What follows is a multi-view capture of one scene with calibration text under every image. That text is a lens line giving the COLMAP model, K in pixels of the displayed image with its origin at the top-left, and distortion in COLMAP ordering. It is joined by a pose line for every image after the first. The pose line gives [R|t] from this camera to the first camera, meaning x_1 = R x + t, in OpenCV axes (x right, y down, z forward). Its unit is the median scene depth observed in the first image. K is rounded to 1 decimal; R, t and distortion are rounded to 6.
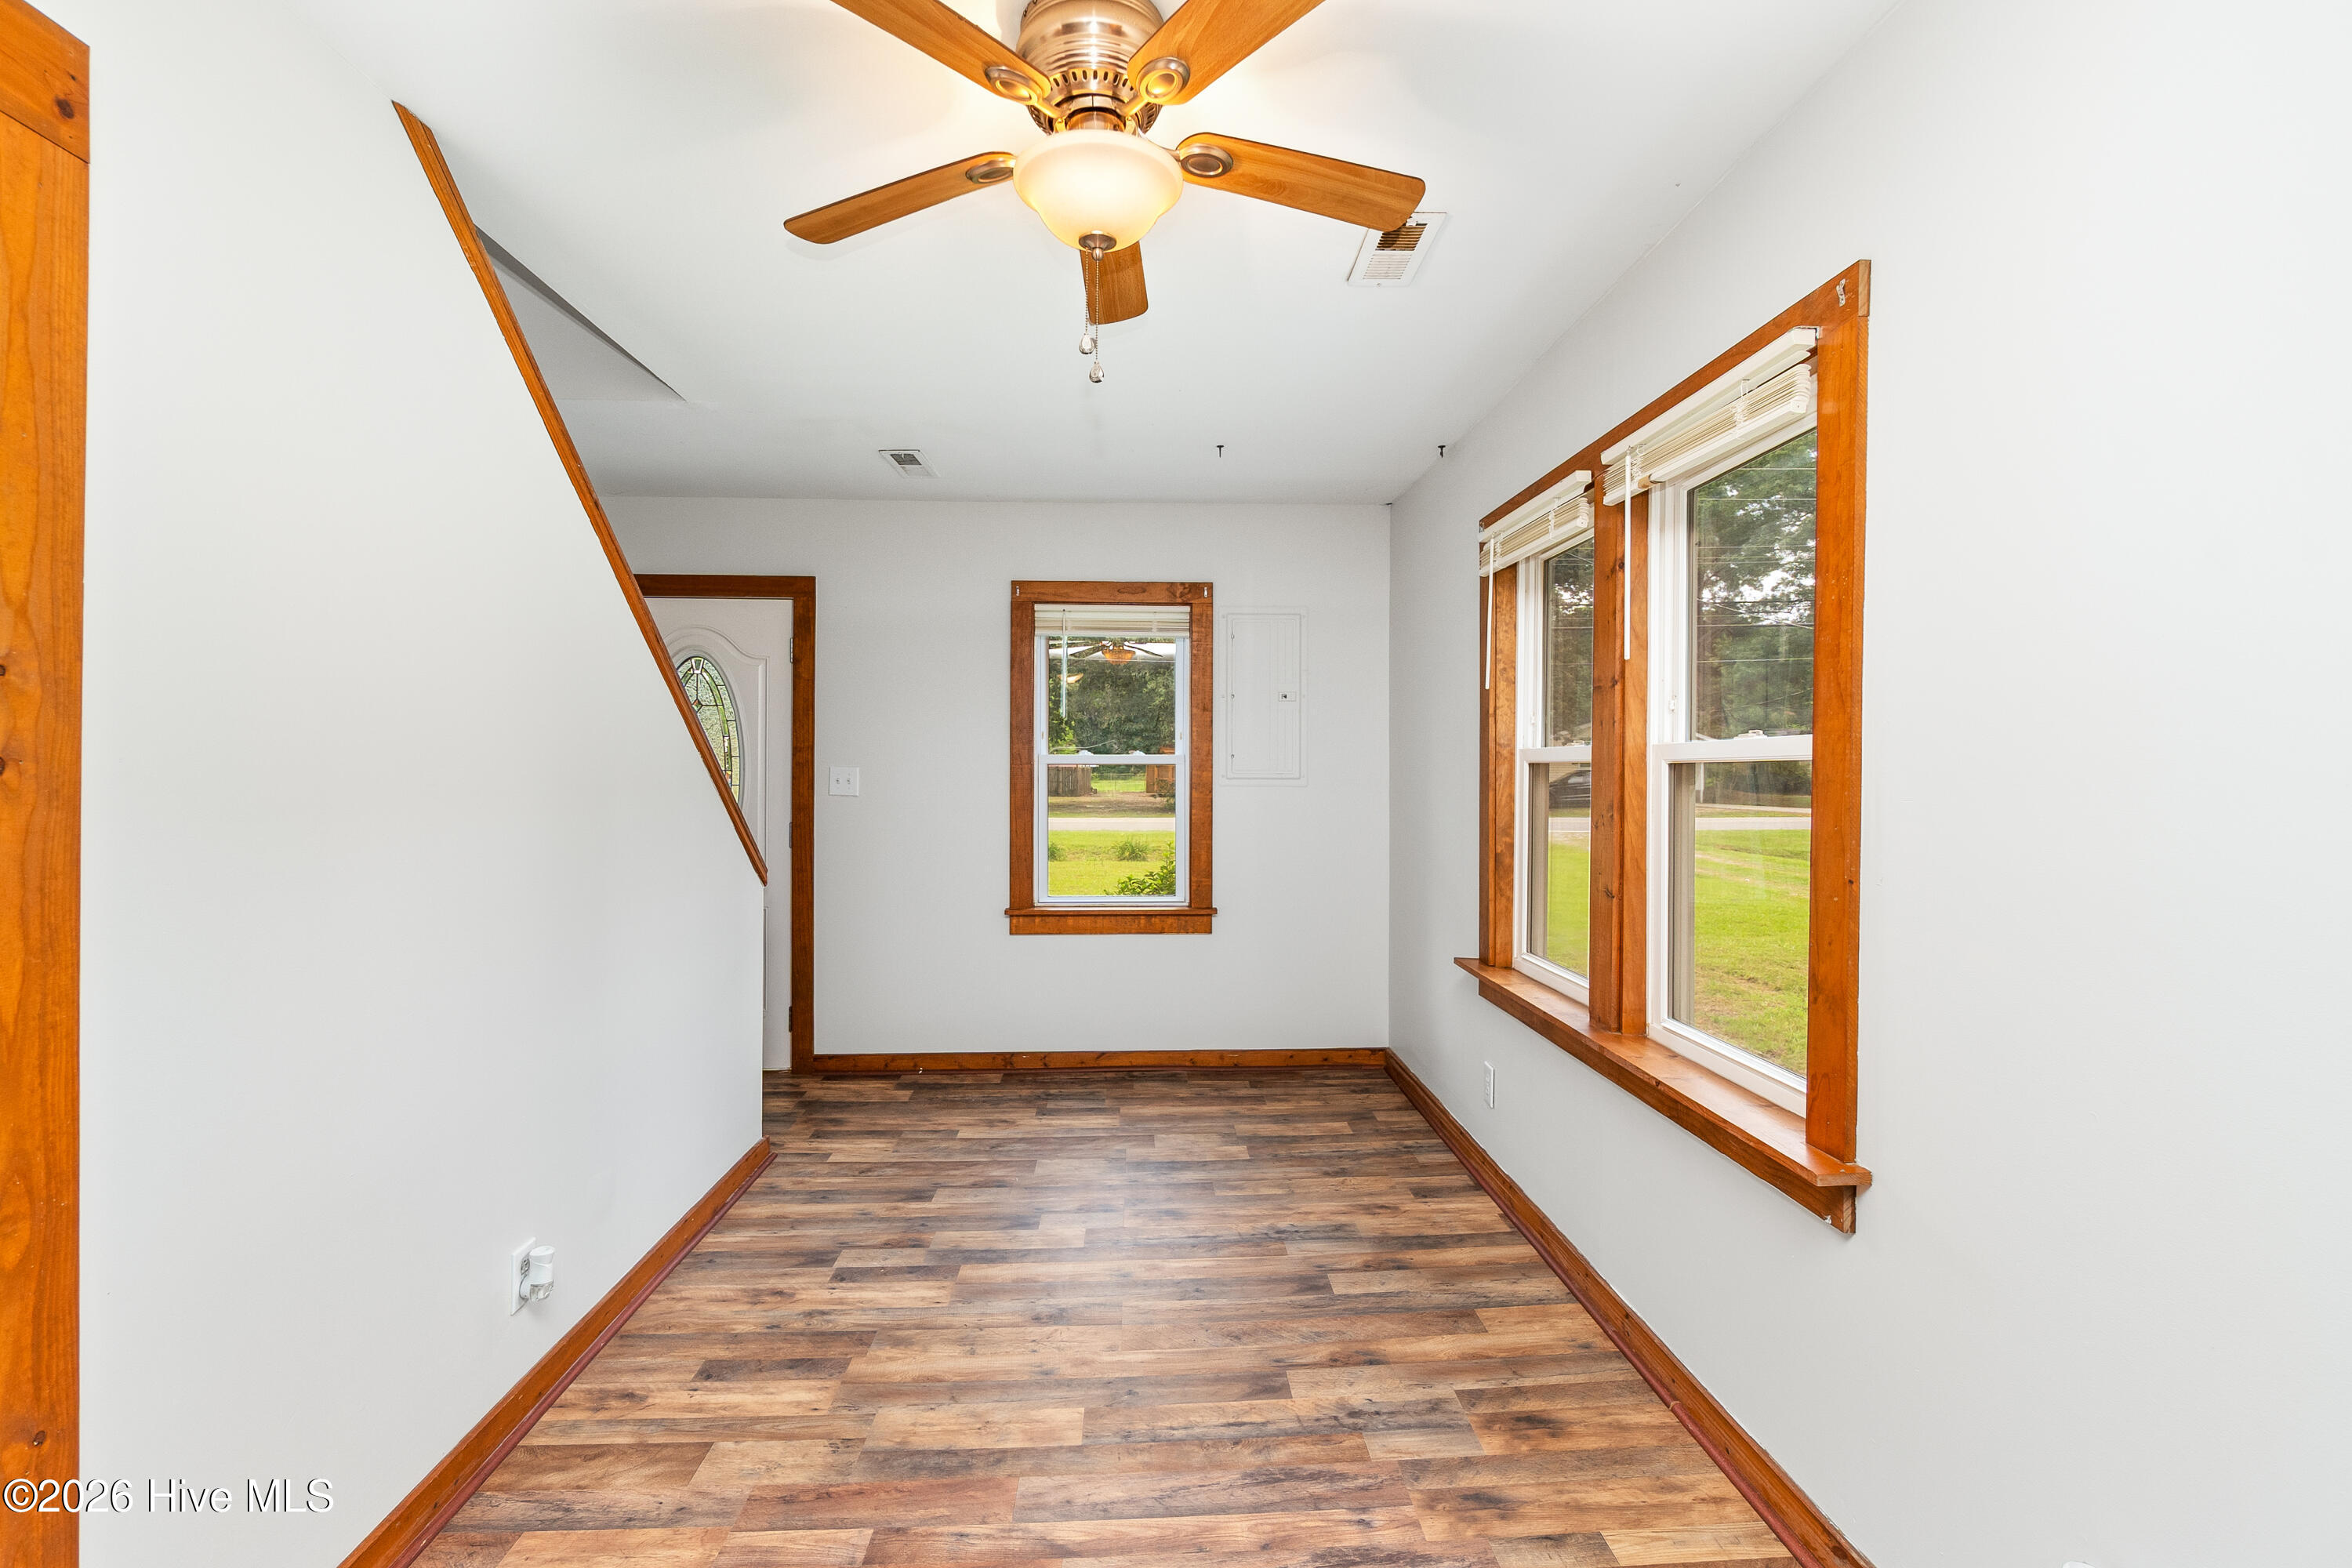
lens RADIAL K [[1012.1, 0, 1157.0], [0, 1012.1, 774.1], [0, 0, 1]] dist [-0.010621, 0.003150]
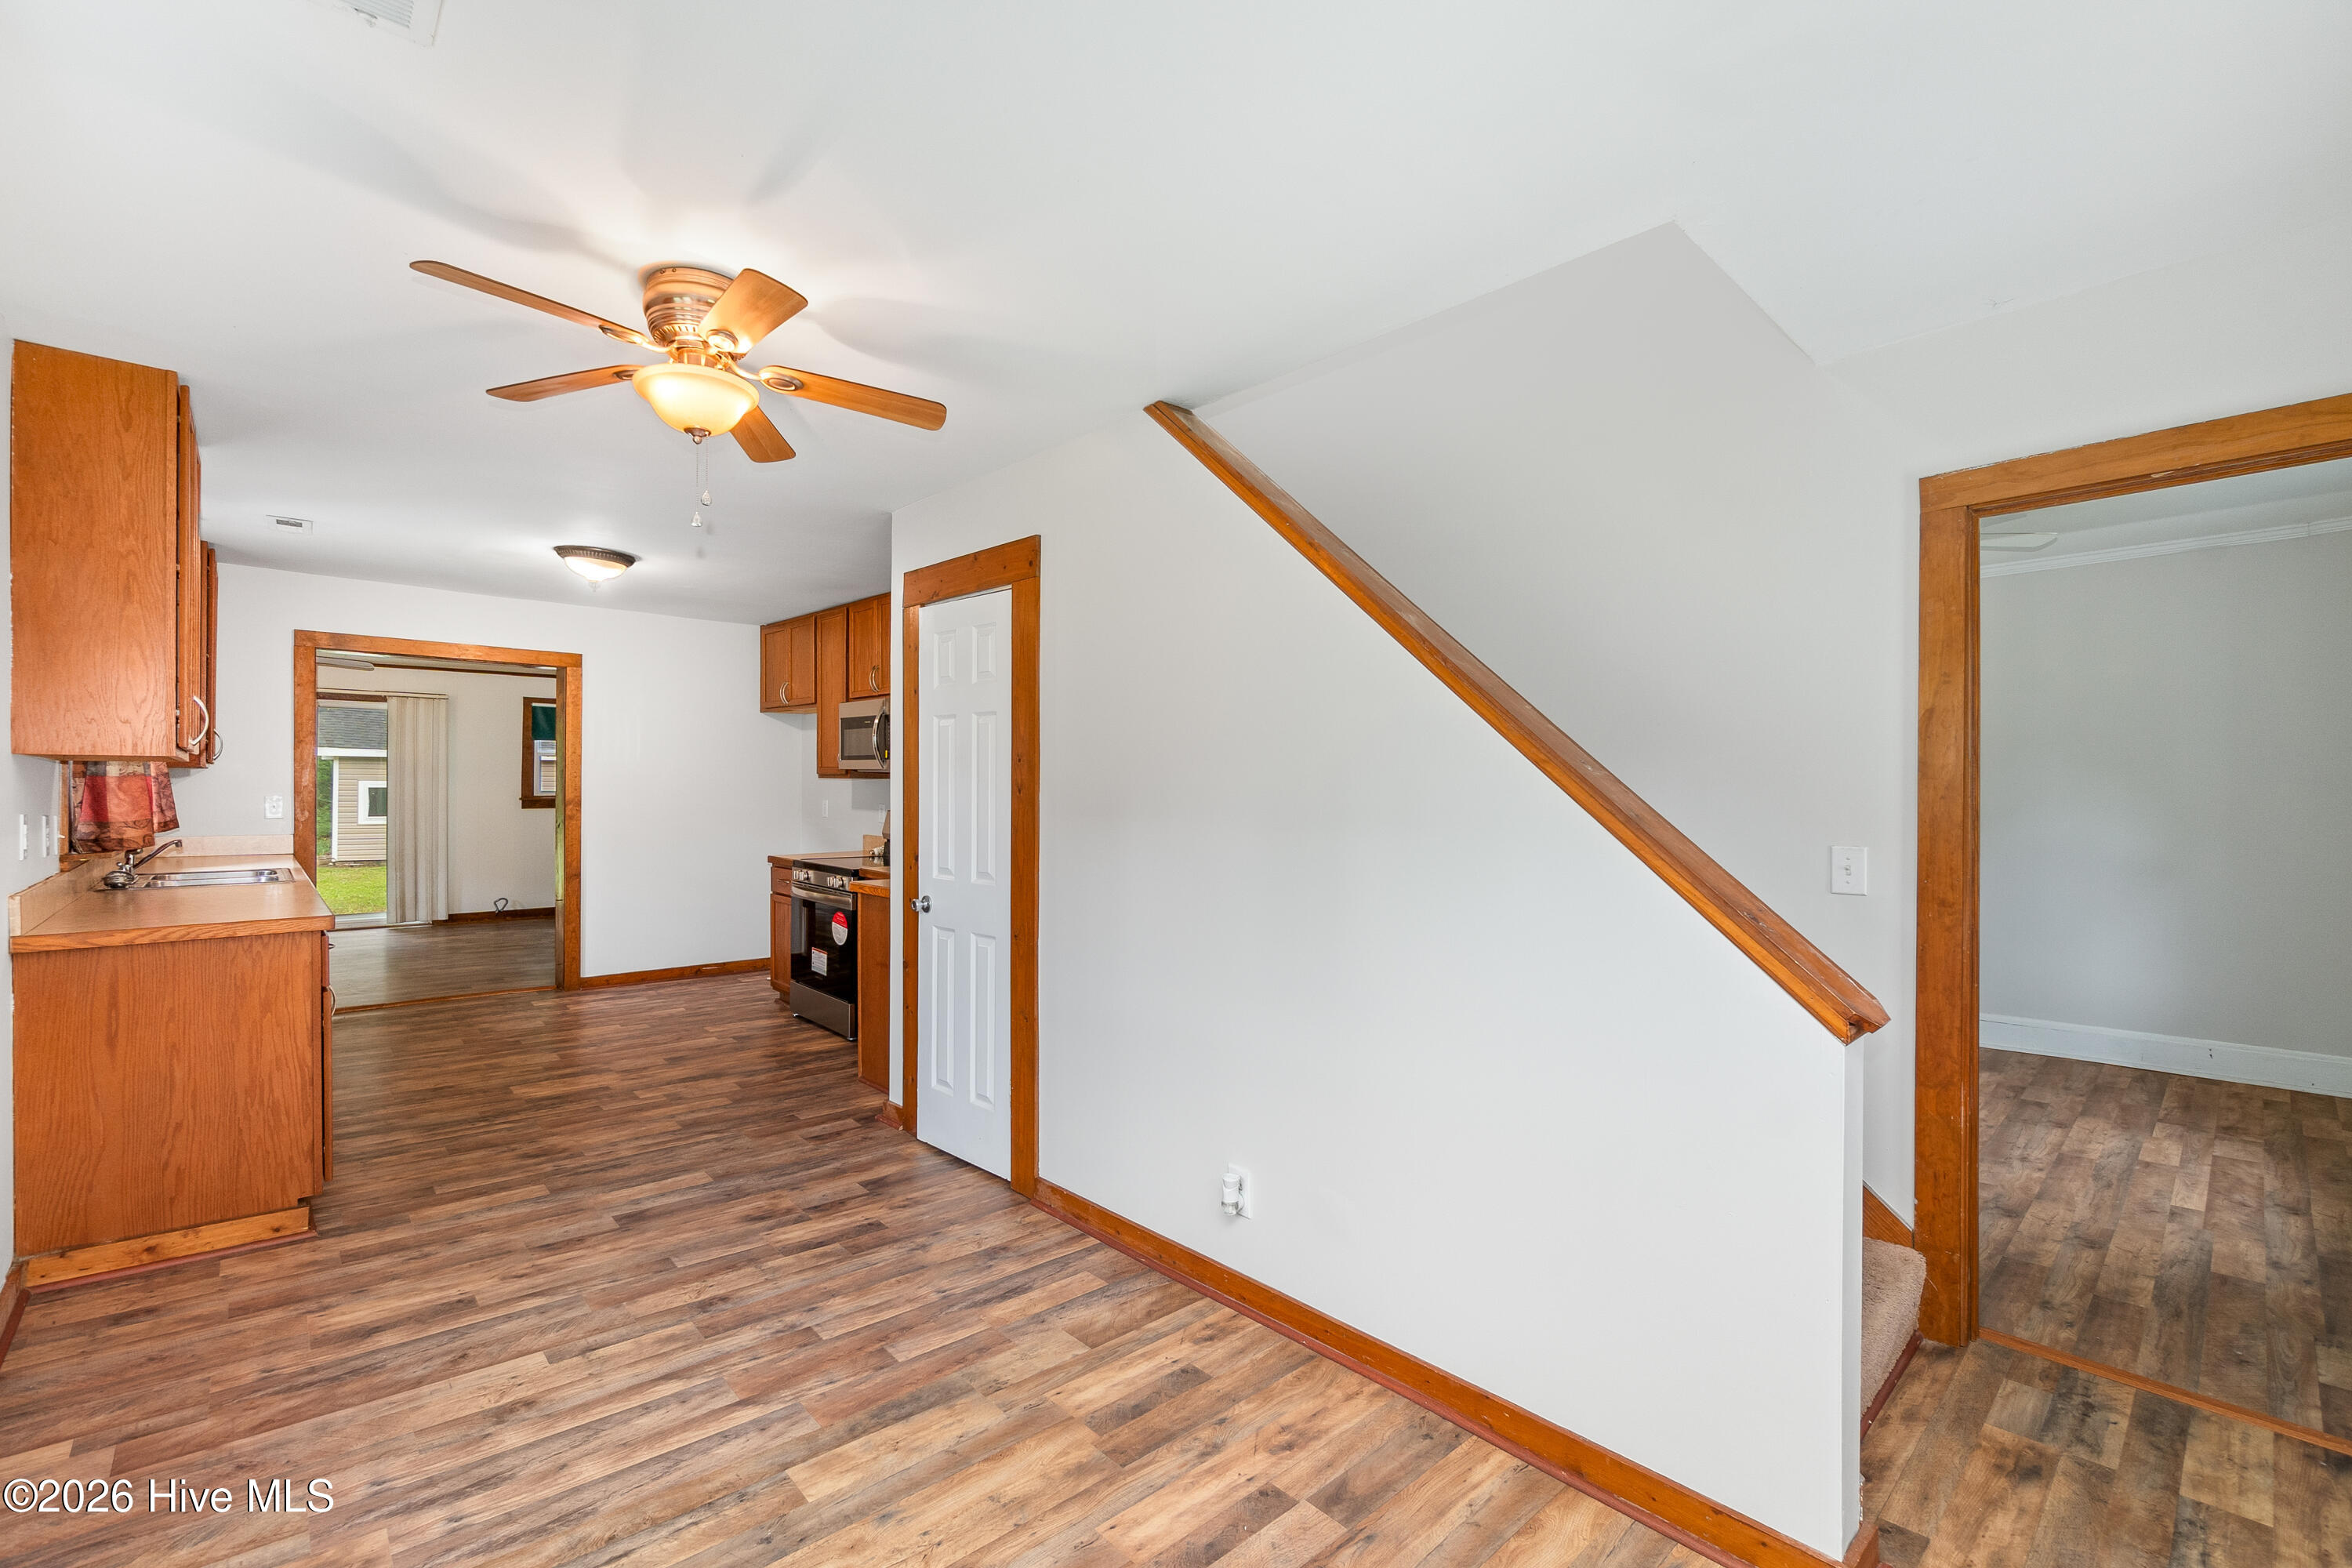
lens RADIAL K [[1012.1, 0, 1166.8], [0, 1012.1, 789.2], [0, 0, 1]] dist [-0.010621, 0.003150]
pose [[-0.755009, -0.007542, -0.655671, 0.295528], [-0.012412, 0.999919, 0.002791, -0.015382], [0.655597, 0.010245, -0.755041, 1.979825]]
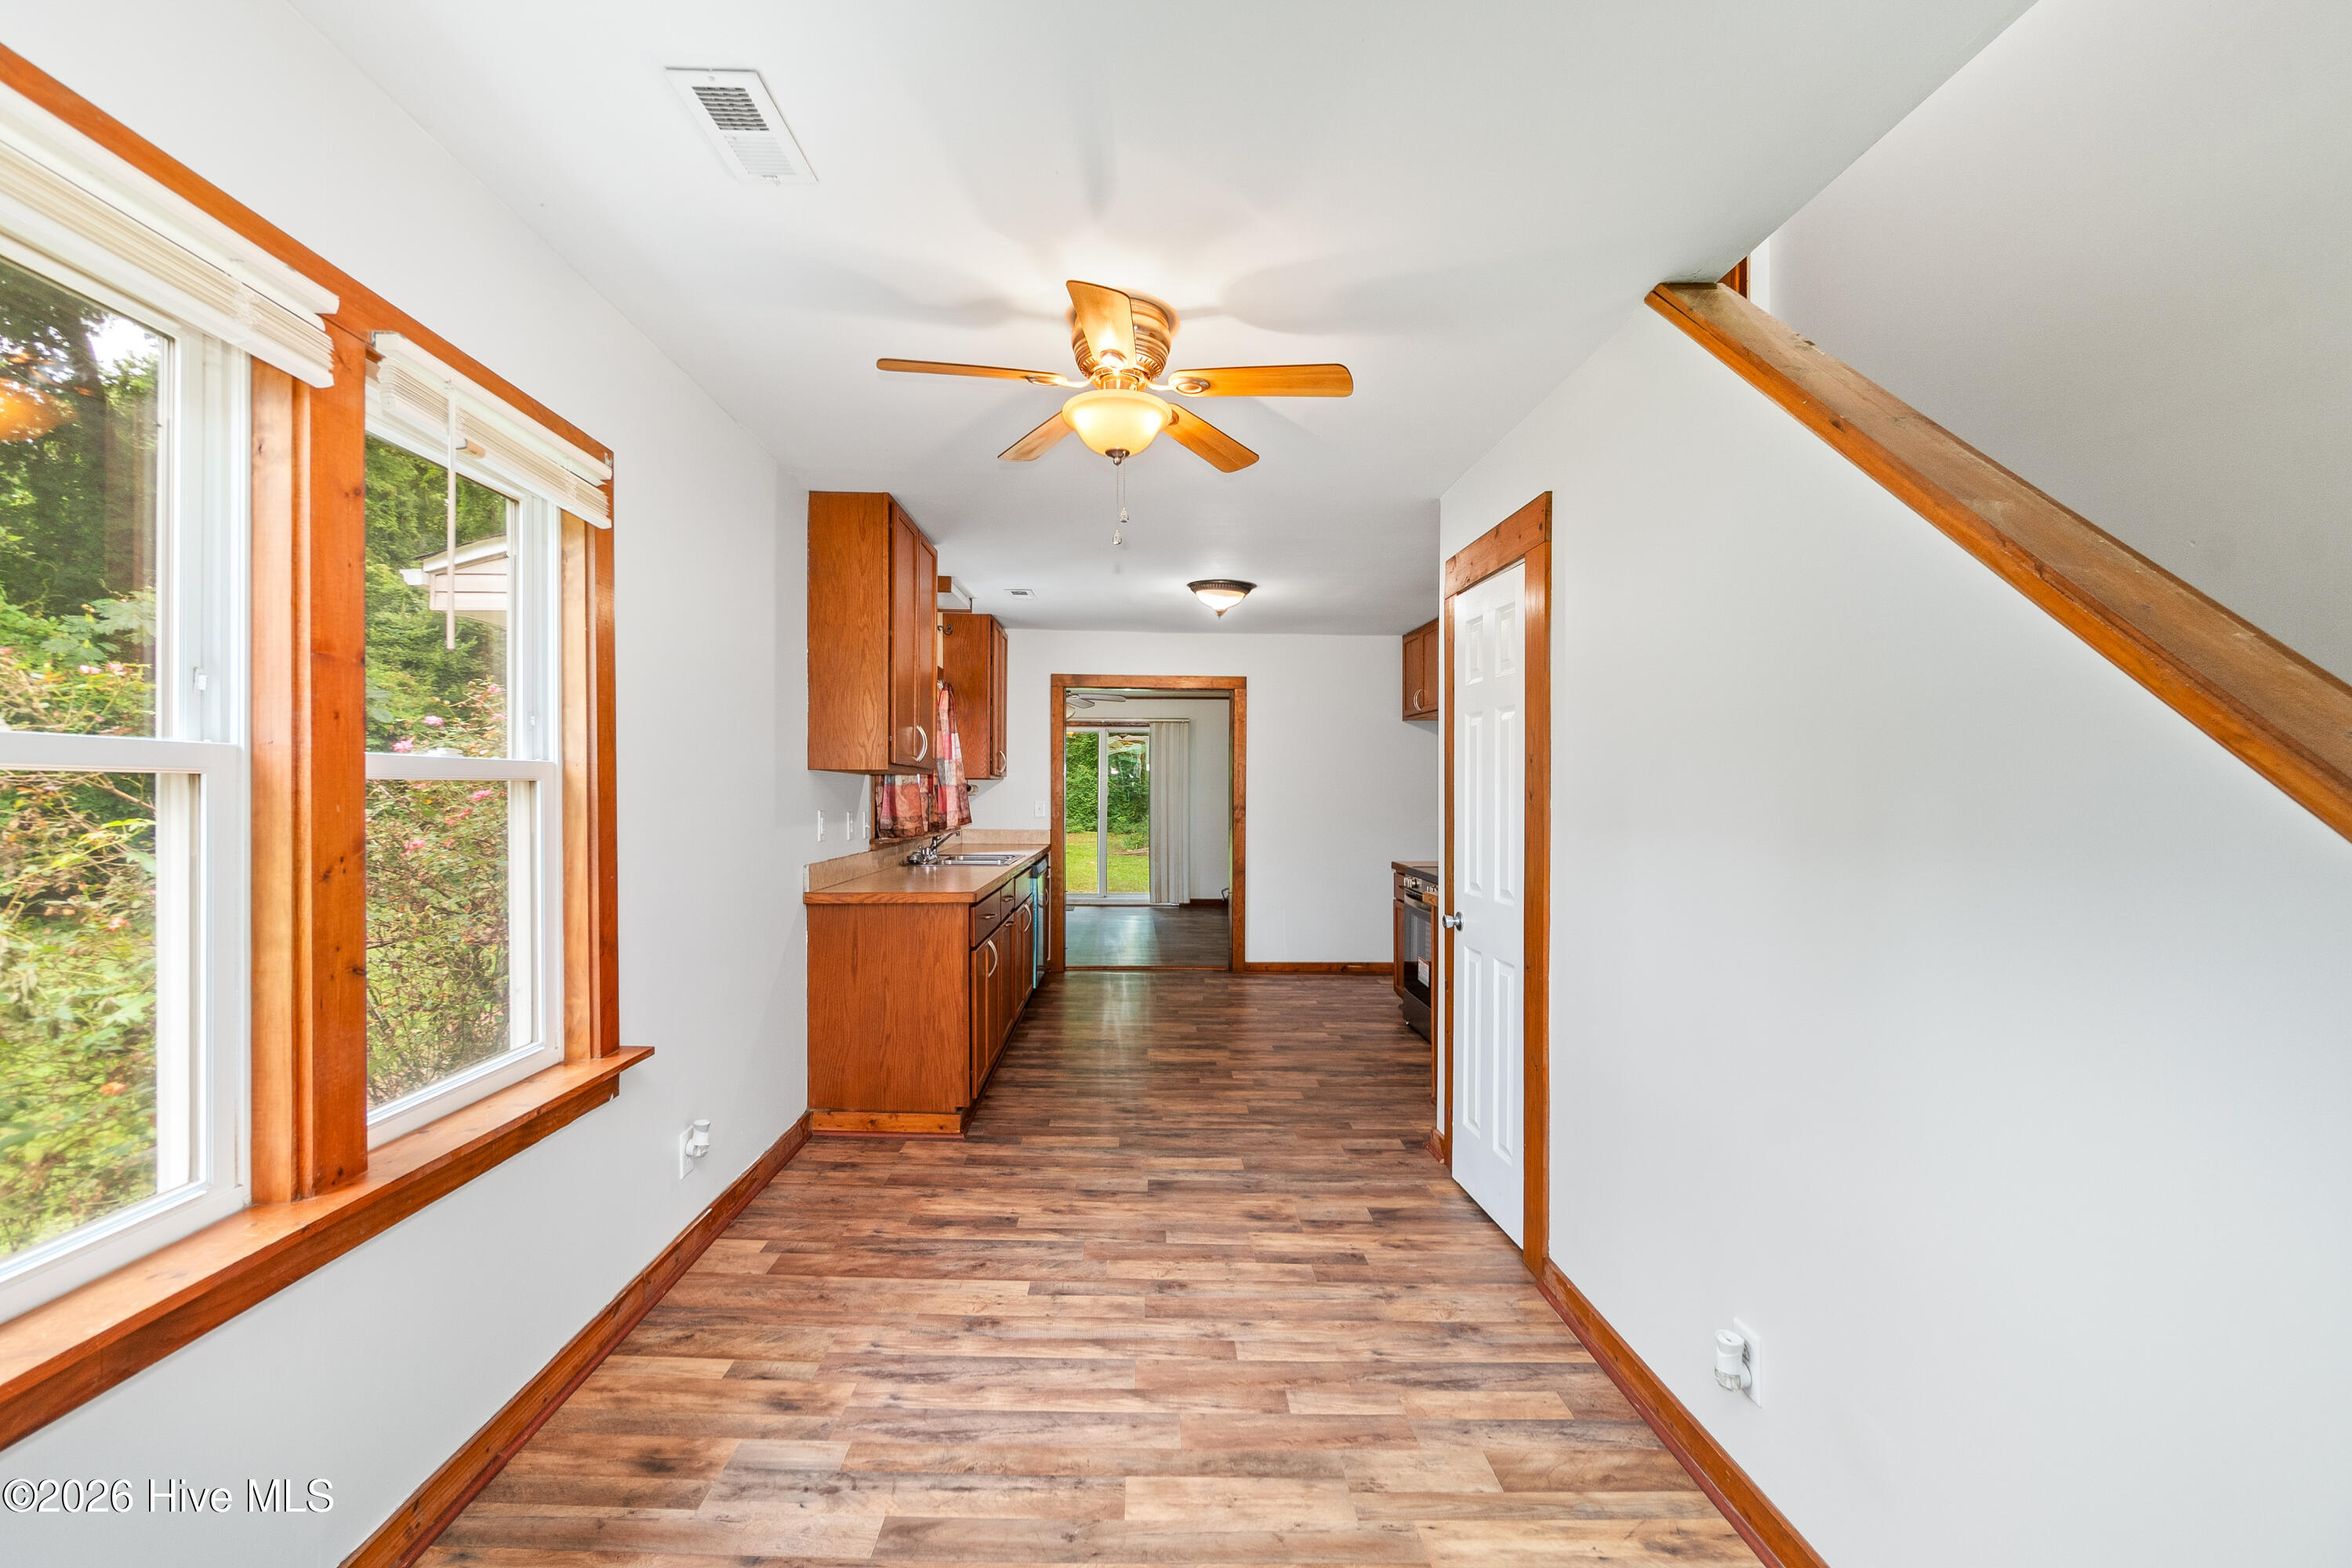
lens RADIAL K [[1012.1, 0, 1170.7], [0, 1012.1, 797.3], [0, 0, 1]] dist [-0.010621, 0.003150]
pose [[-0.999932, -0.010420, -0.005307, -0.106457], [-0.010475, 0.999891, 0.010444, -0.013657], [0.005198, 0.010499, -0.999931, 1.972702]]
